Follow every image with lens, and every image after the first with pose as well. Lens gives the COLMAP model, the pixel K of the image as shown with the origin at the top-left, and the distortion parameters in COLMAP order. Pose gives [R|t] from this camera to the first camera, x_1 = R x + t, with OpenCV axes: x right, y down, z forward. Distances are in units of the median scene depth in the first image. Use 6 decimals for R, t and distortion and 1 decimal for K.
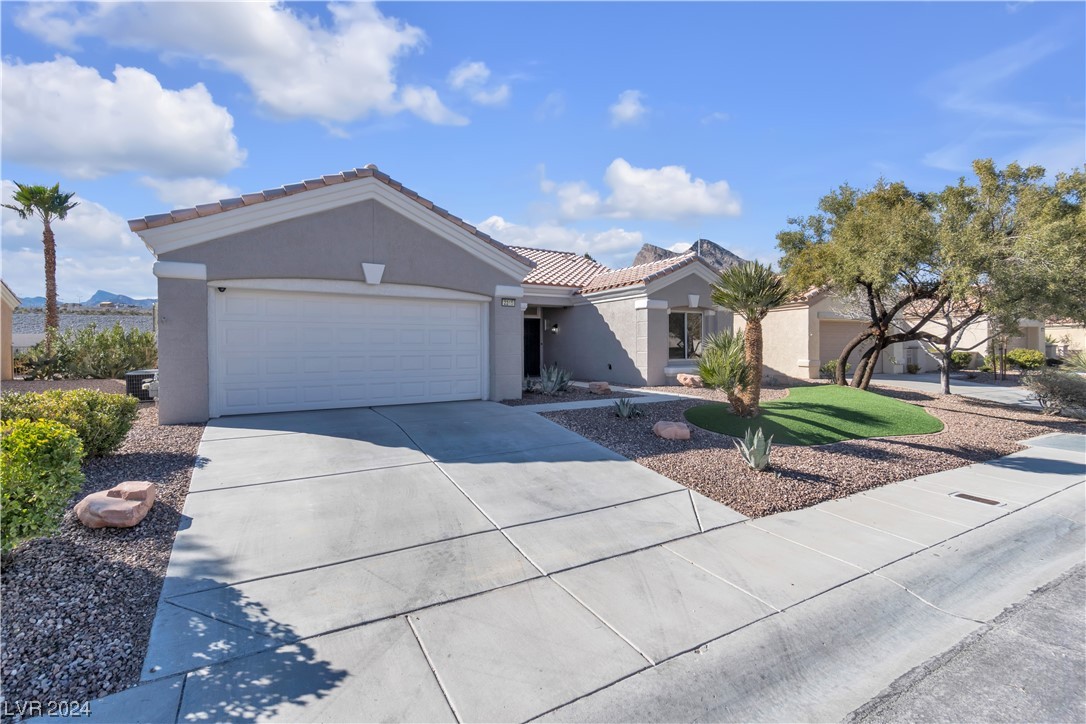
lens RADIAL K [[484.4, 0, 545.3], [0, 484.4, 339.0], [0, 0, 1]] dist [-0.000746, 0.000178]
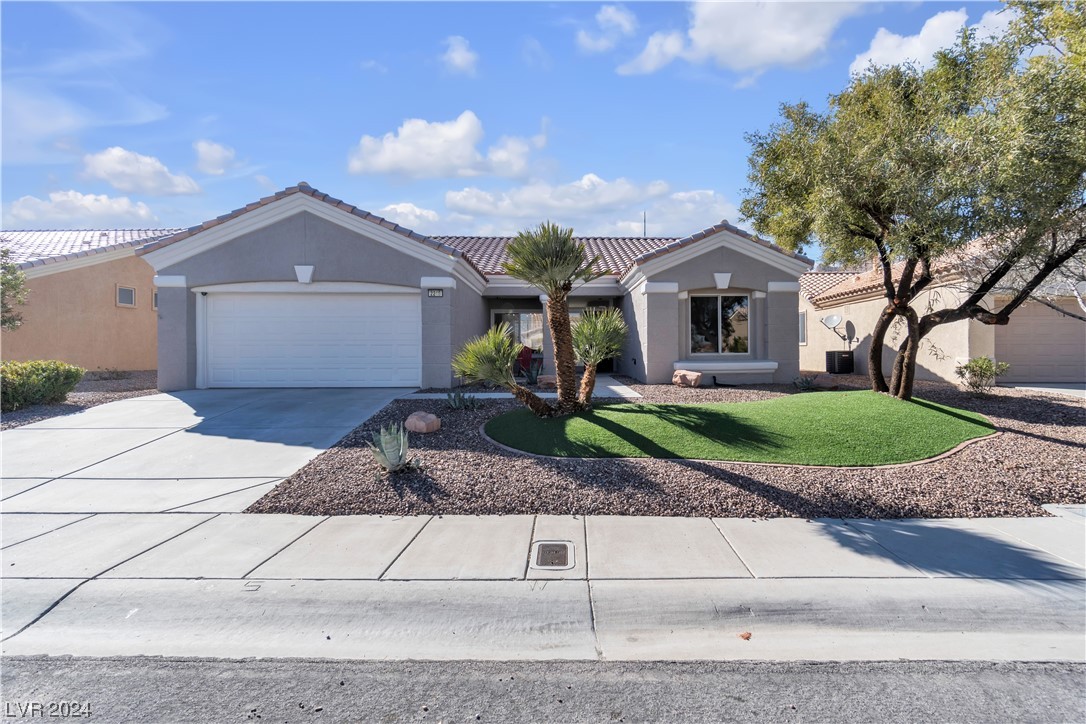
lens RADIAL K [[482.9, 0, 573.1], [0, 482.9, 338.2], [0, 0, 1]] dist [0.002089, 0.000143]
pose [[0.871172, -0.008316, -0.490907, 0.780186], [0.007211, 0.999965, -0.004143, 0.030482], [0.490924, 0.000069, 0.871202, 0.289124]]
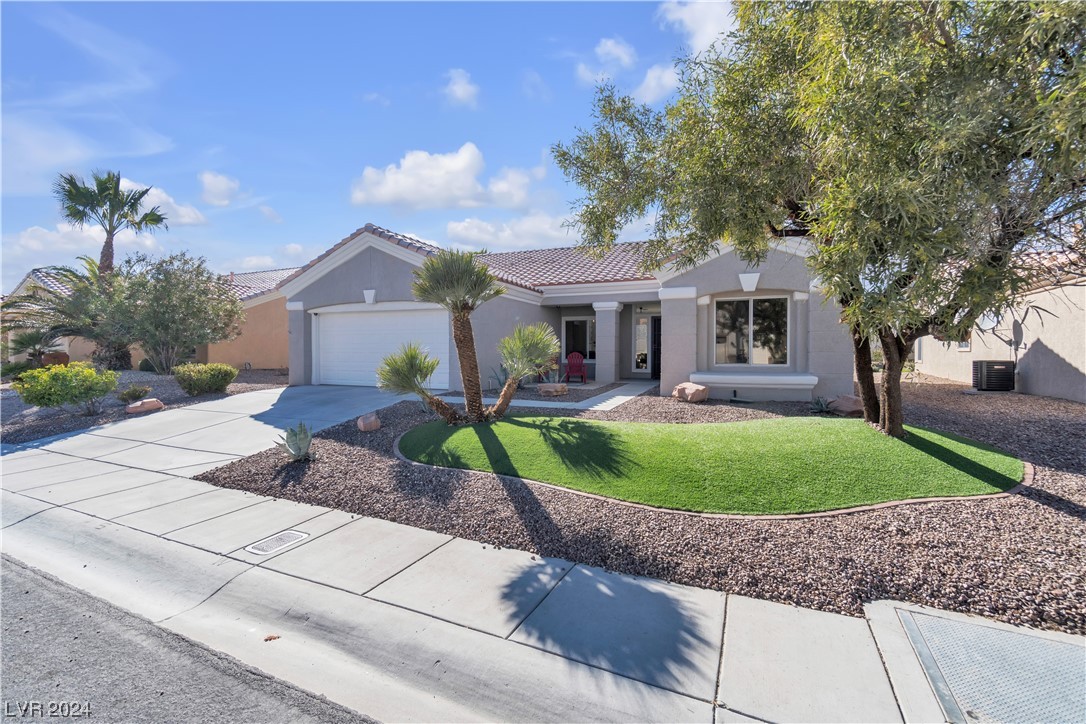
lens RADIAL K [[470.1, 0, 540.8], [0, 470.1, 341.0], [0, 0, 1]] dist [-0.003476, 0.000096]
pose [[0.590722, -0.008359, -0.806832, 1.098677], [0.010309, 0.999943, -0.002812, 0.010700], [0.806810, -0.006657, 0.590774, 0.560236]]
